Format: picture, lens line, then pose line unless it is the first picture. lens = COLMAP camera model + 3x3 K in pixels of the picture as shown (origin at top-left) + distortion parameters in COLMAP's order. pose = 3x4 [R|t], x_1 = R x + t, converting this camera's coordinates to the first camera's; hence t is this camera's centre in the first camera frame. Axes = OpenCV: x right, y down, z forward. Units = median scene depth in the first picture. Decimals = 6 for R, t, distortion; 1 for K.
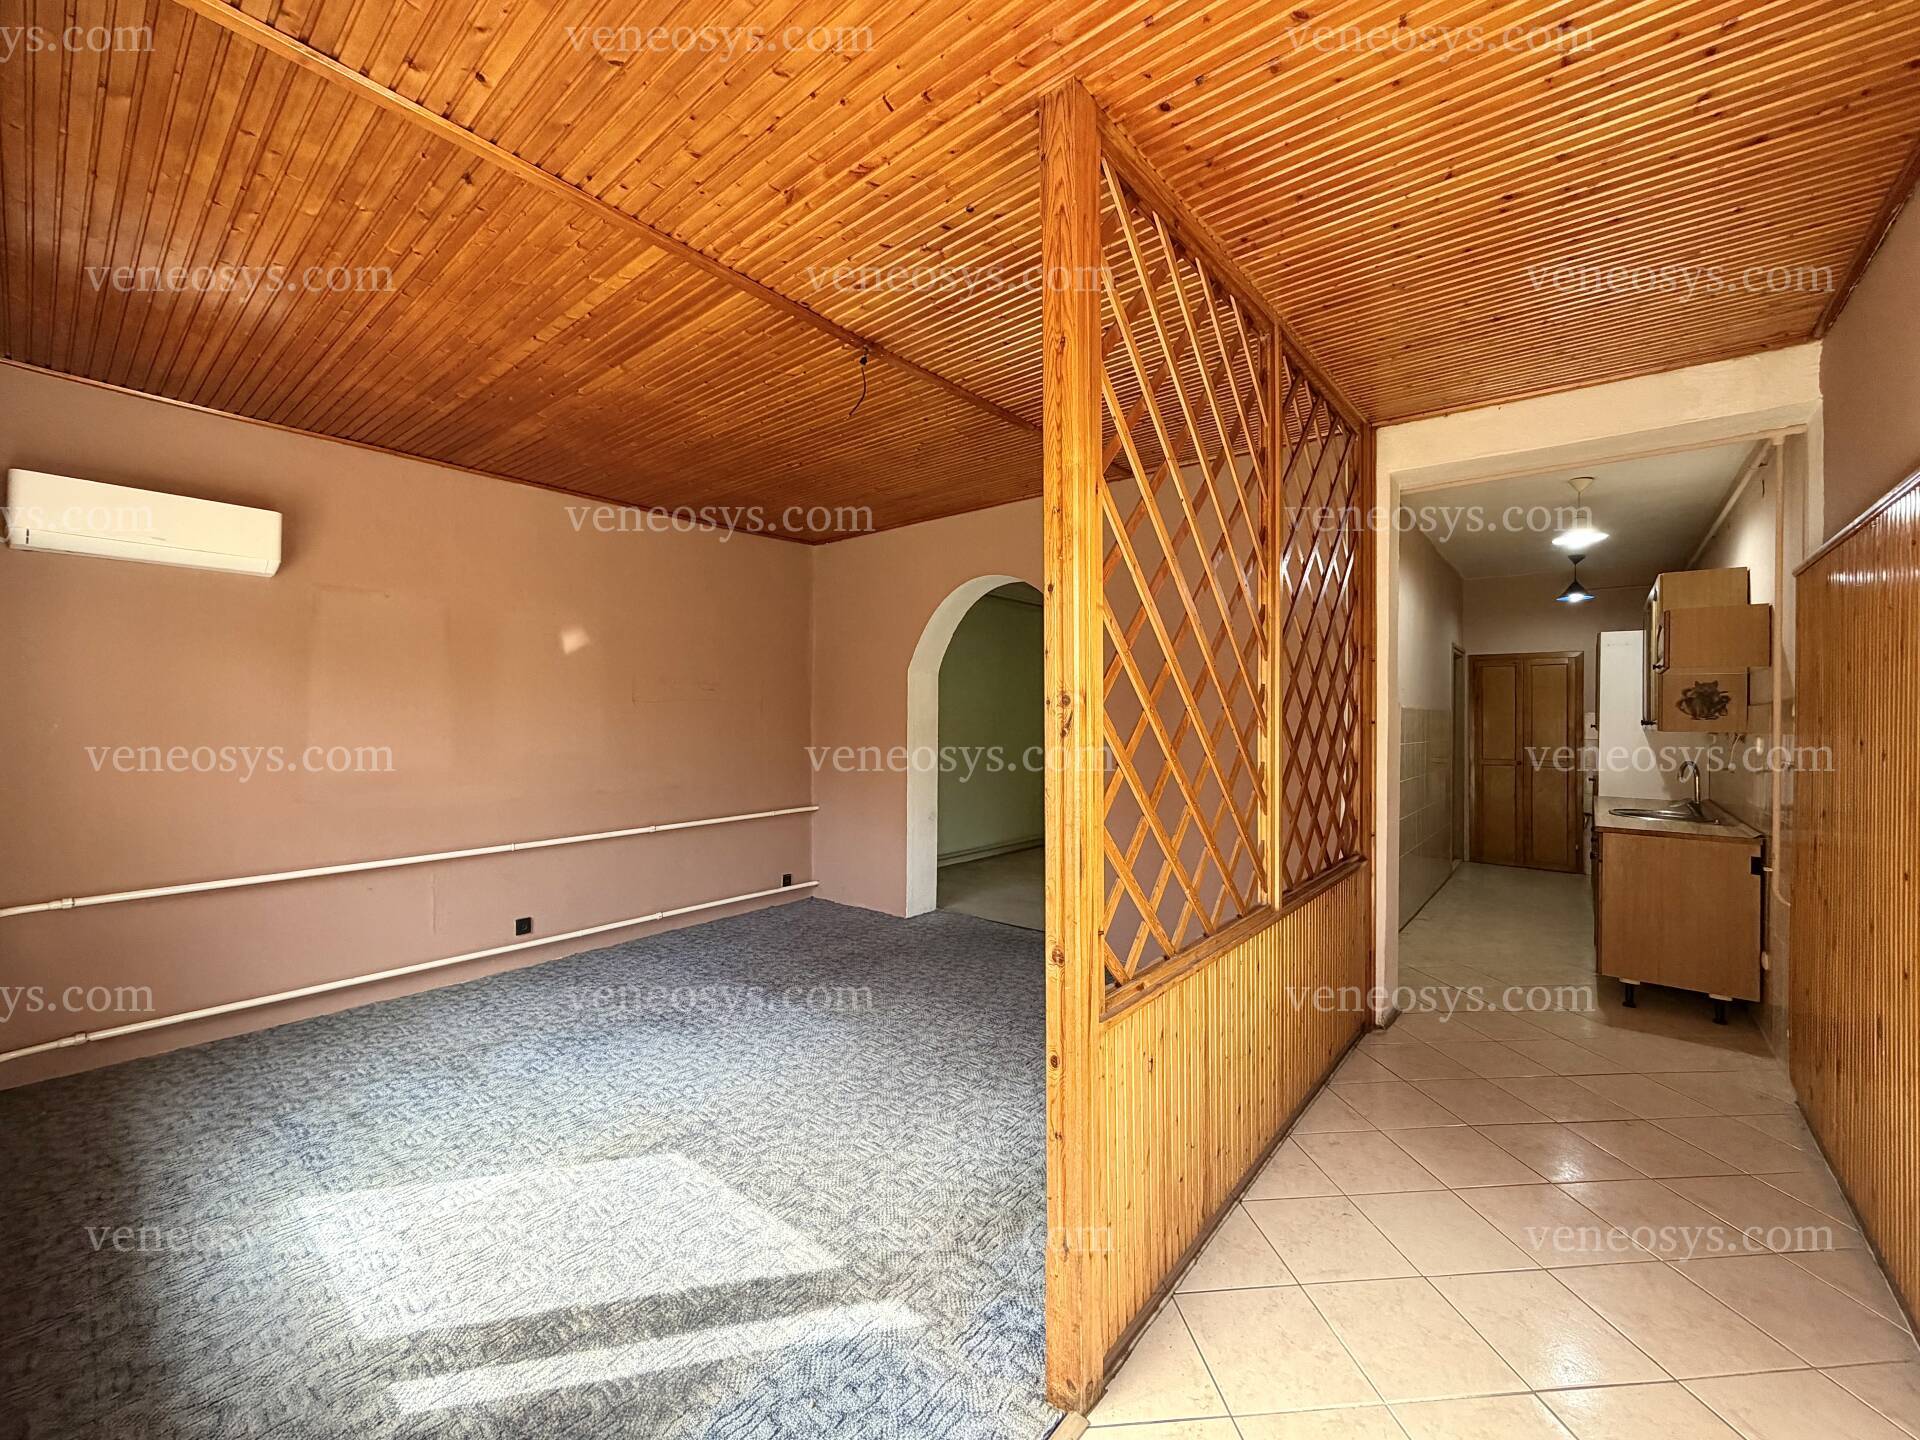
lens RADIAL K [[764.1, 0, 960.8], [0, 764.1, 710.9], [0, 0, 1]] dist [-0.001338, 0.000368]
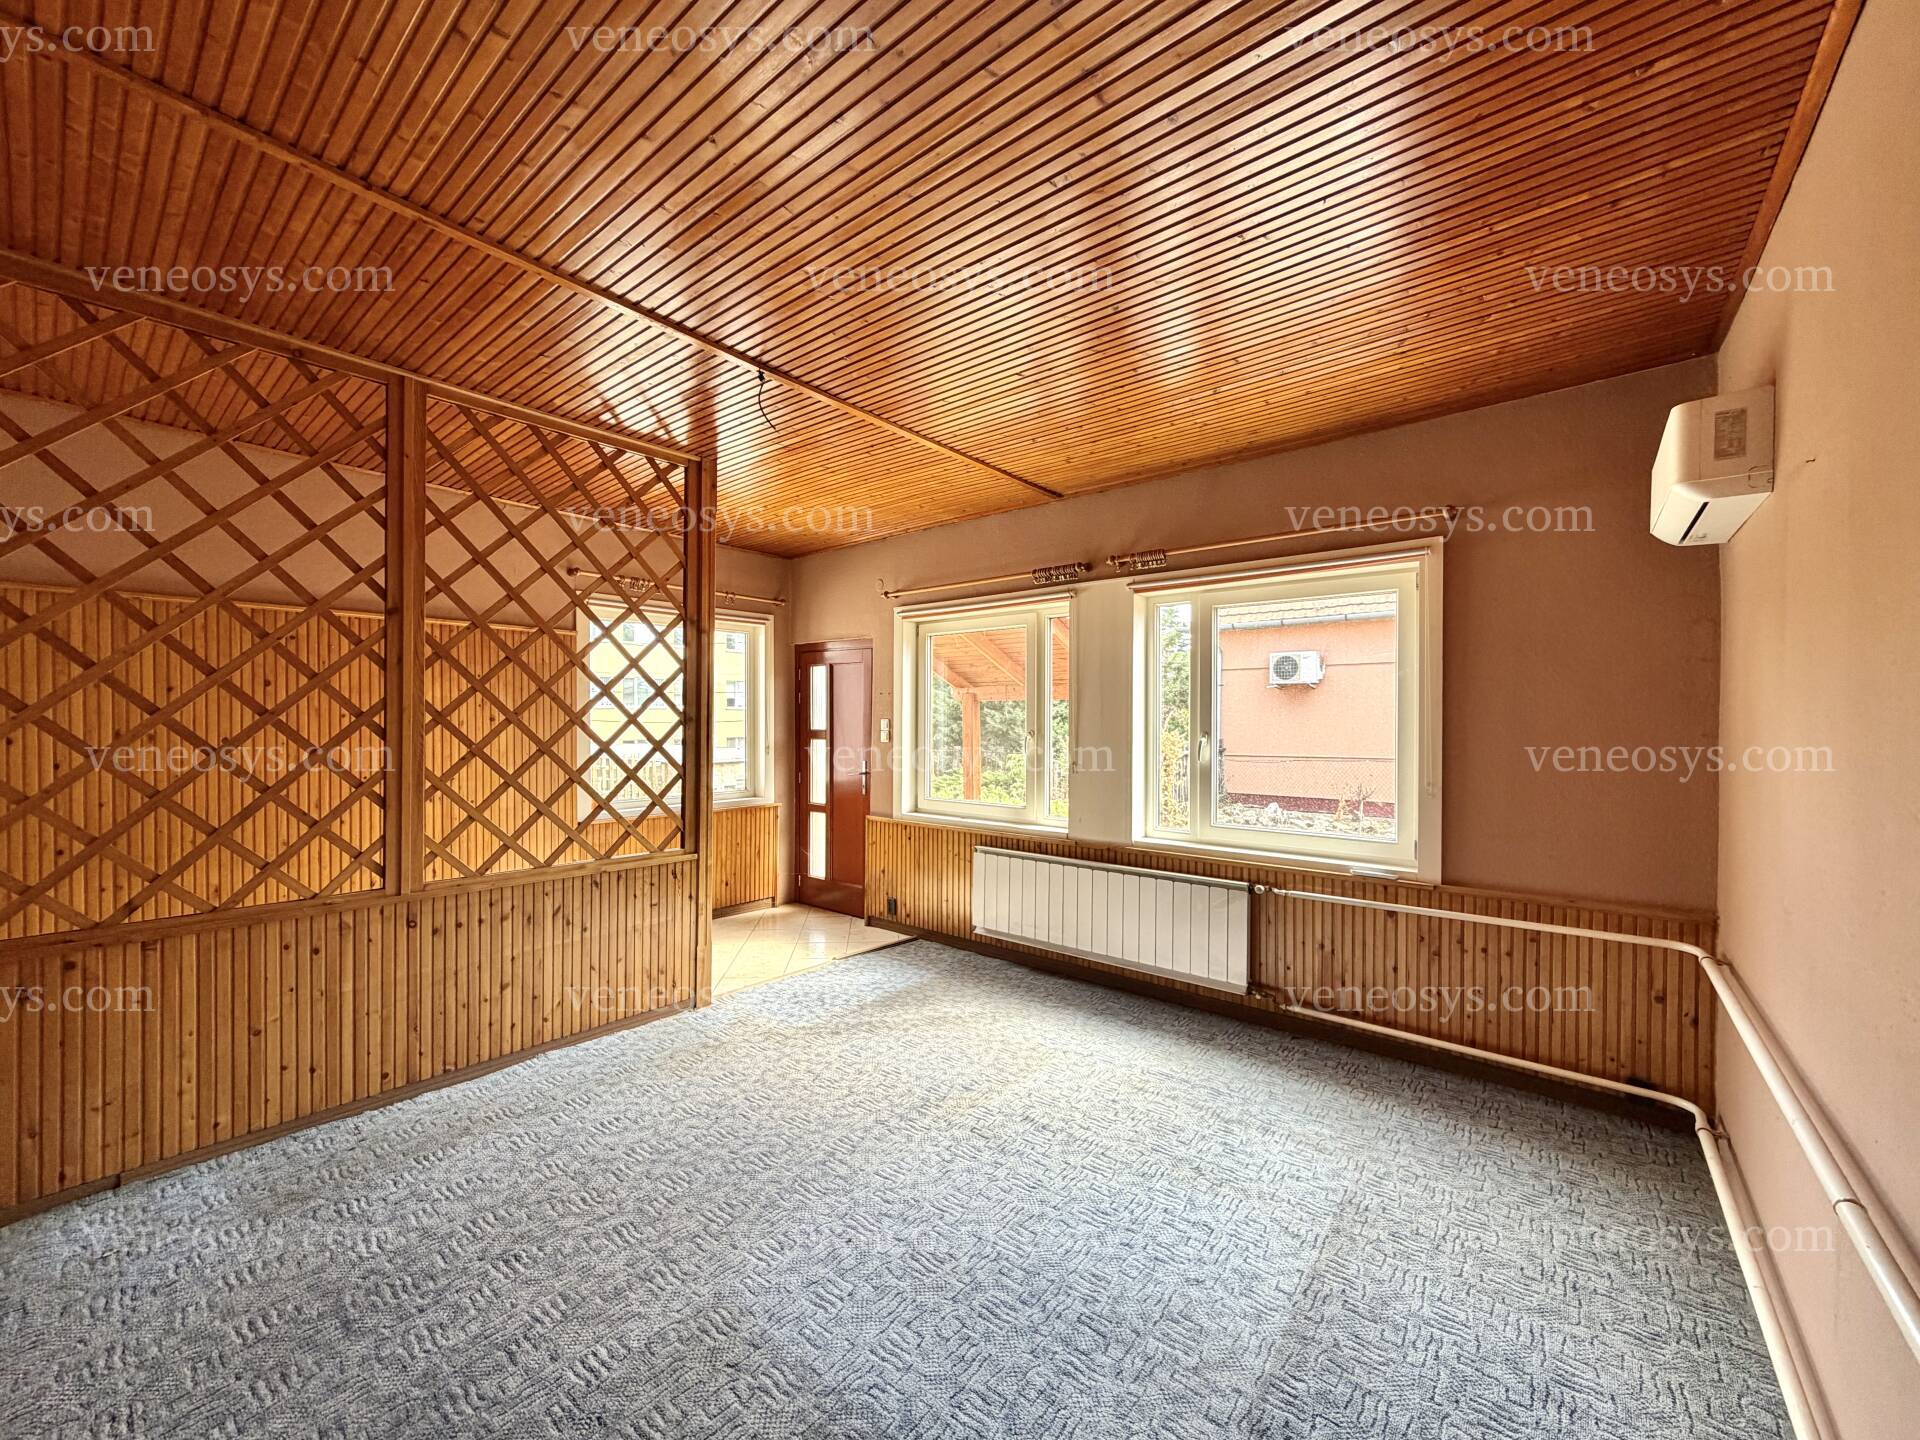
lens RADIAL K [[764.1, 0, 956.5], [0, 764.1, 720.7], [0, 0, 1]] dist [-0.001338, 0.000368]
pose [[-0.999886, -0.011751, 0.009508, -0.327795], [-0.011765, 0.999930, -0.001424, 0.000207], [-0.009490, -0.001536, -0.999954, 1.660993]]
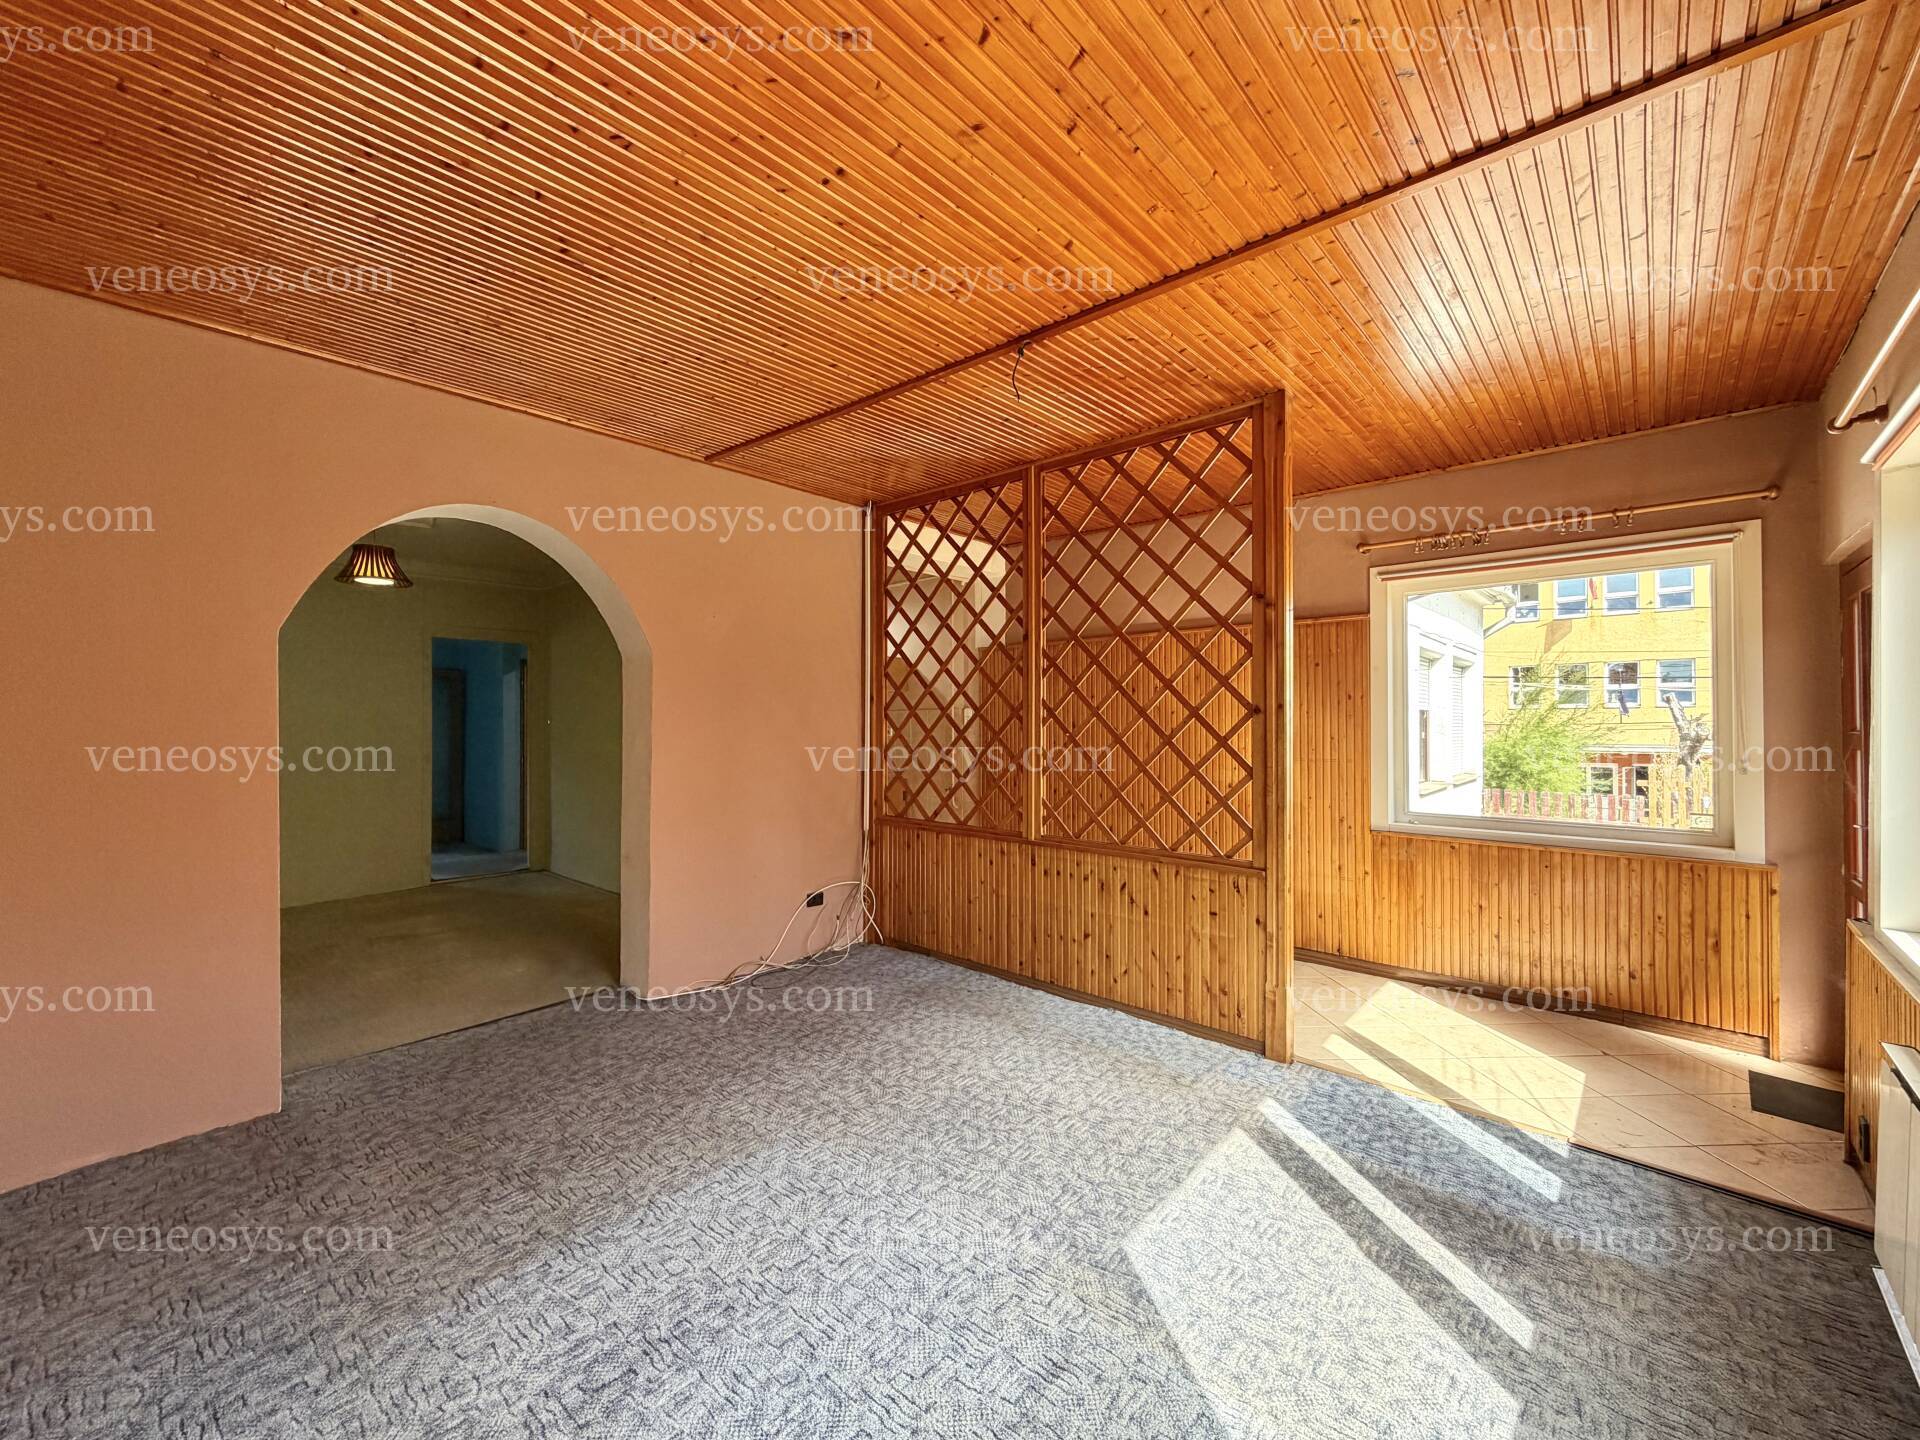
lens RADIAL K [[764.1, 0, 946.7], [0, 764.1, 715.8], [0, 0, 1]] dist [-0.001338, 0.000368]
pose [[0.055746, 0.000123, 0.998445, -0.911347], [-0.002250, 0.999997, 0.000002, 0.009014], [-0.998442, -0.002247, 0.055746, 0.857417]]
